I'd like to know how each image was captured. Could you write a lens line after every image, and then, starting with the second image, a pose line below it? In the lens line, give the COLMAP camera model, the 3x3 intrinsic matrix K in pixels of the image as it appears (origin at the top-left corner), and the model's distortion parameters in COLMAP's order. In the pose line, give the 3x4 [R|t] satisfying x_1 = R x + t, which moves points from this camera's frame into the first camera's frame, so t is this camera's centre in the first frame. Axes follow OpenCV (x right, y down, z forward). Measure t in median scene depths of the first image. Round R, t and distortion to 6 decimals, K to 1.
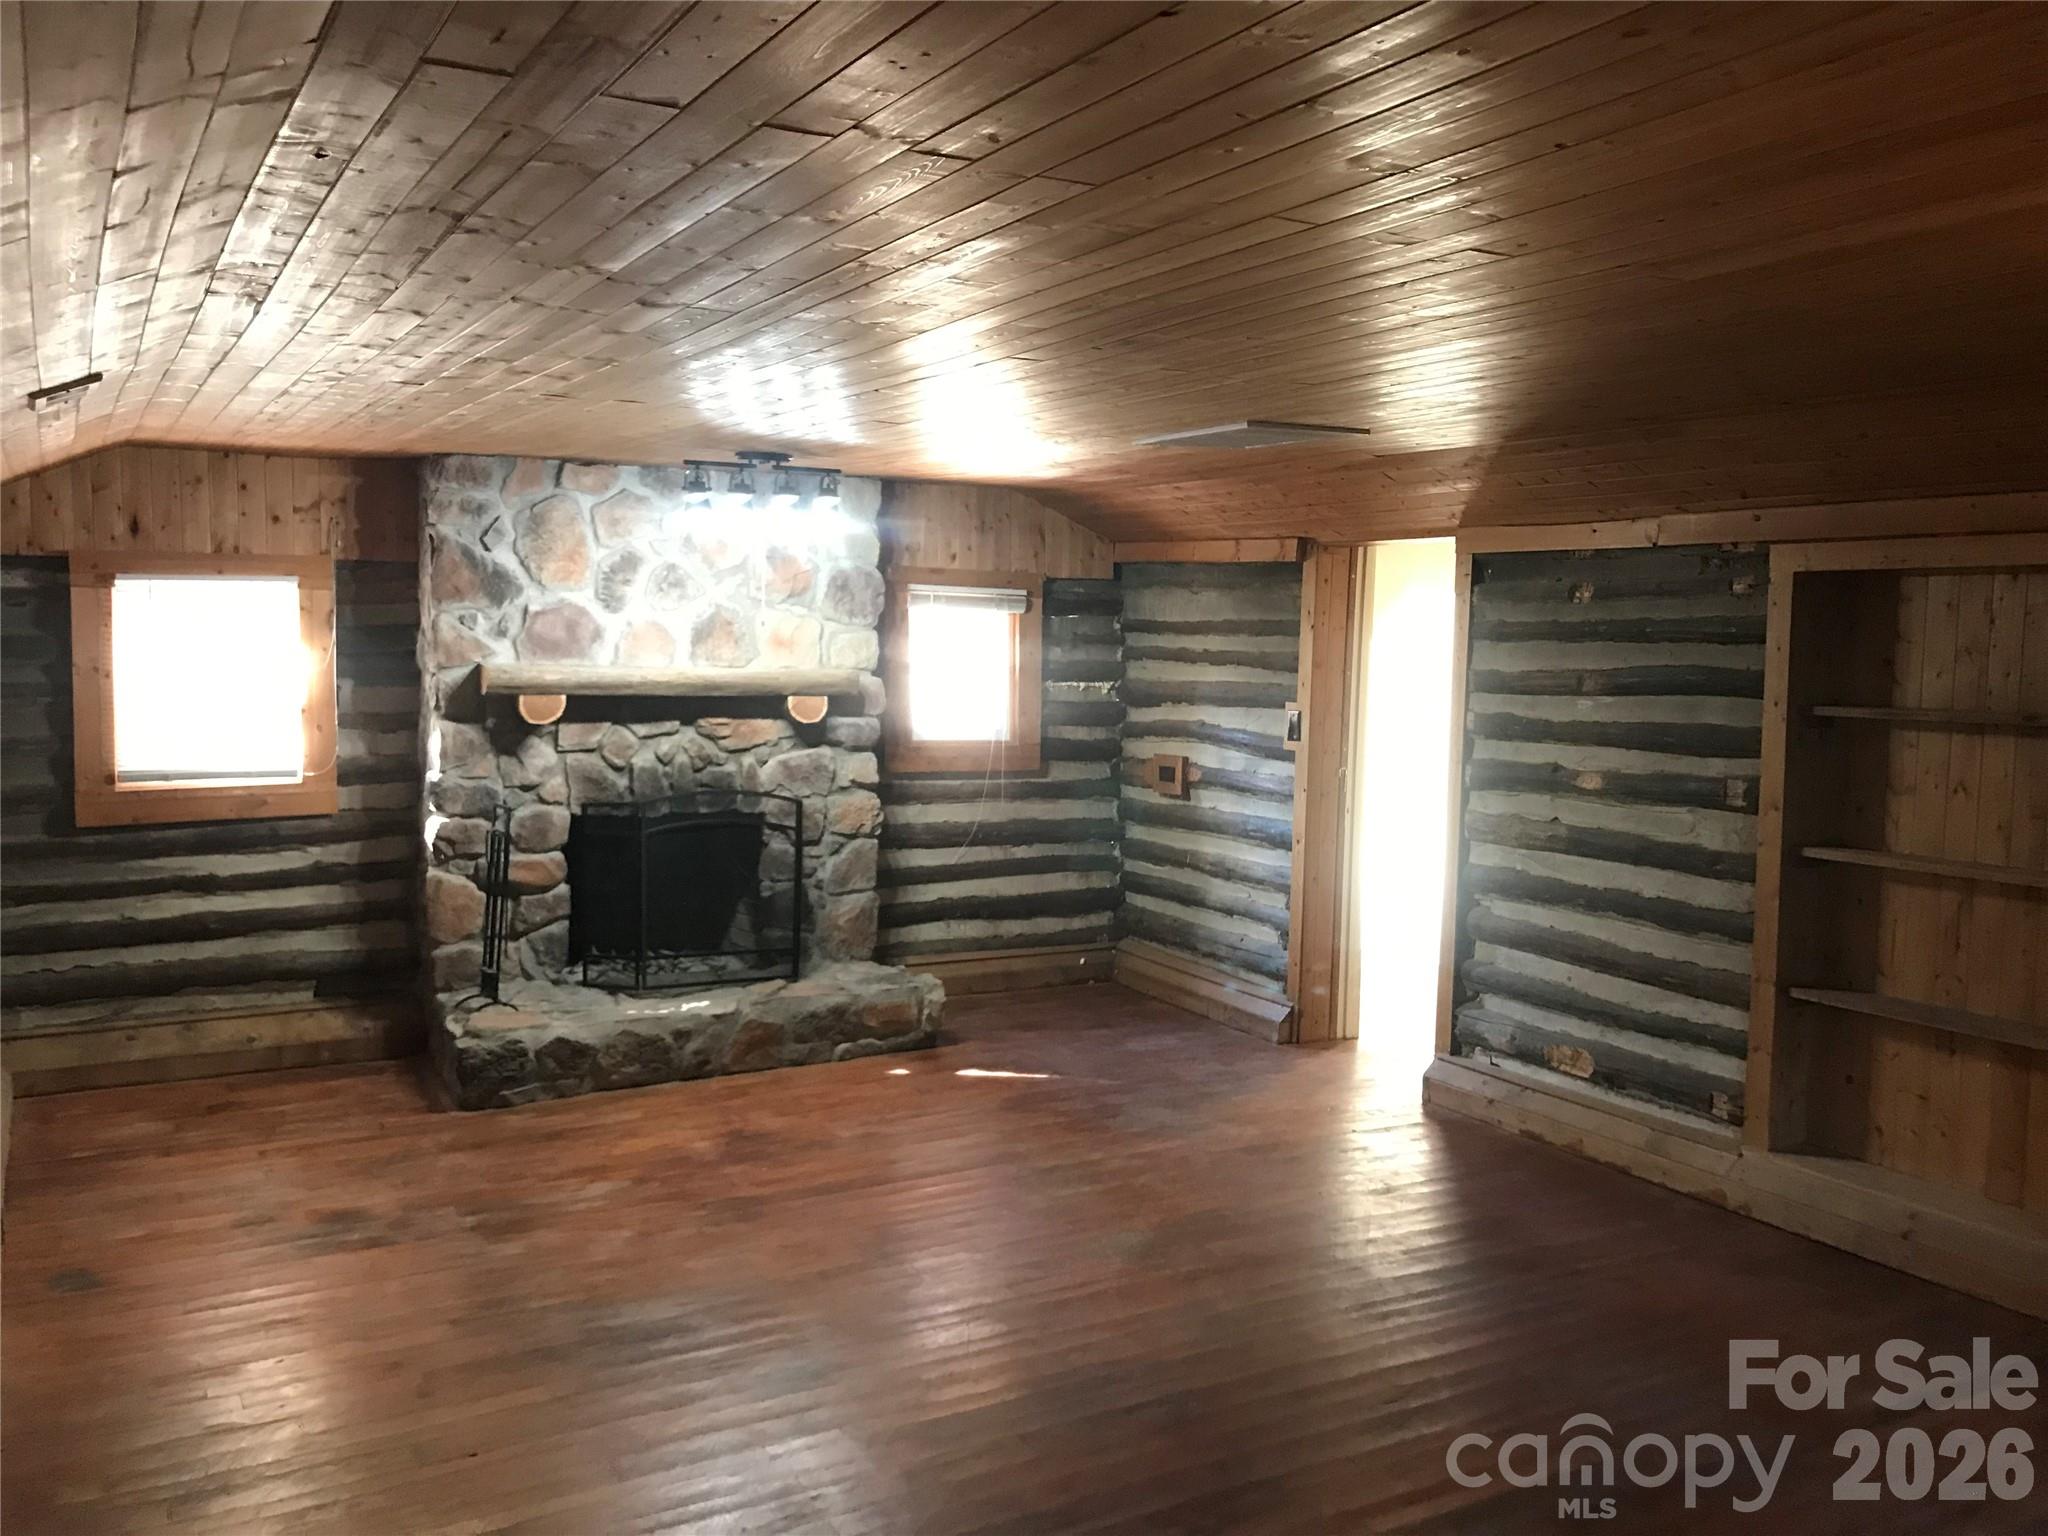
lens RADIAL K [[1675.2, 0, 1039.8], [0, 1675.2, 758.2], [0, 0, 1]] dist [0.063459, -0.066909]
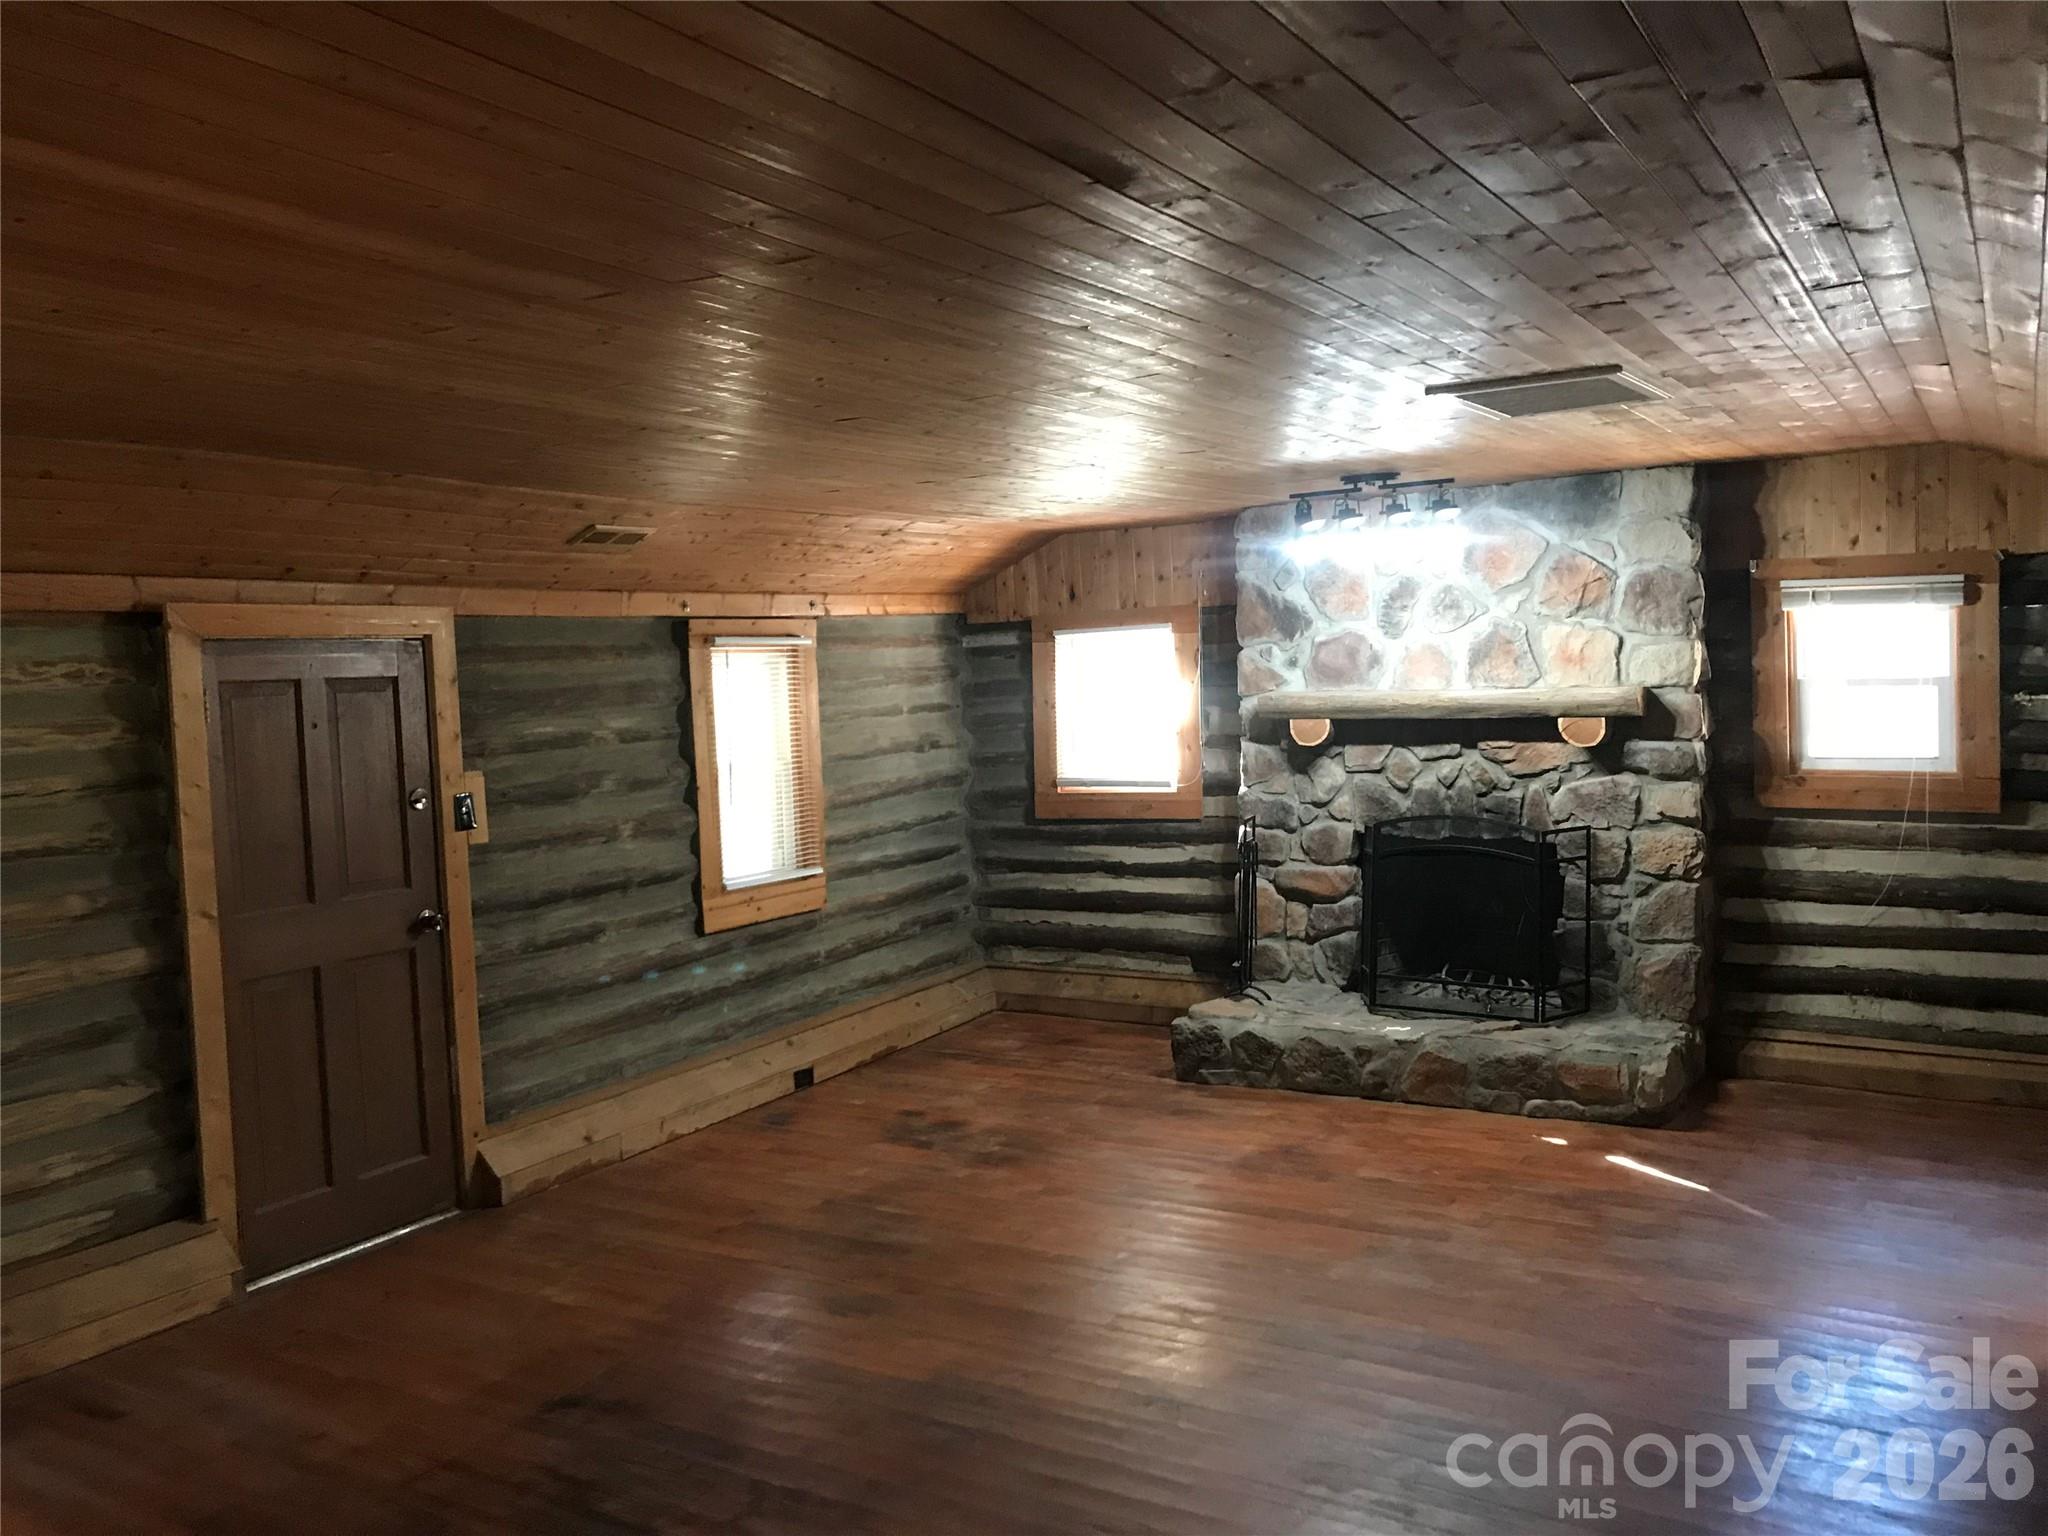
lens RADIAL K [[1675.2, 0, 1044.4], [0, 1675.2, 763.9], [0, 0, 1]] dist [0.063459, -0.066909]
pose [[0.489327, 0.019580, -0.871881, 0.549603], [-0.024316, 0.999666, 0.008803, -0.013728], [0.871761, 0.016893, 0.489639, 0.316855]]
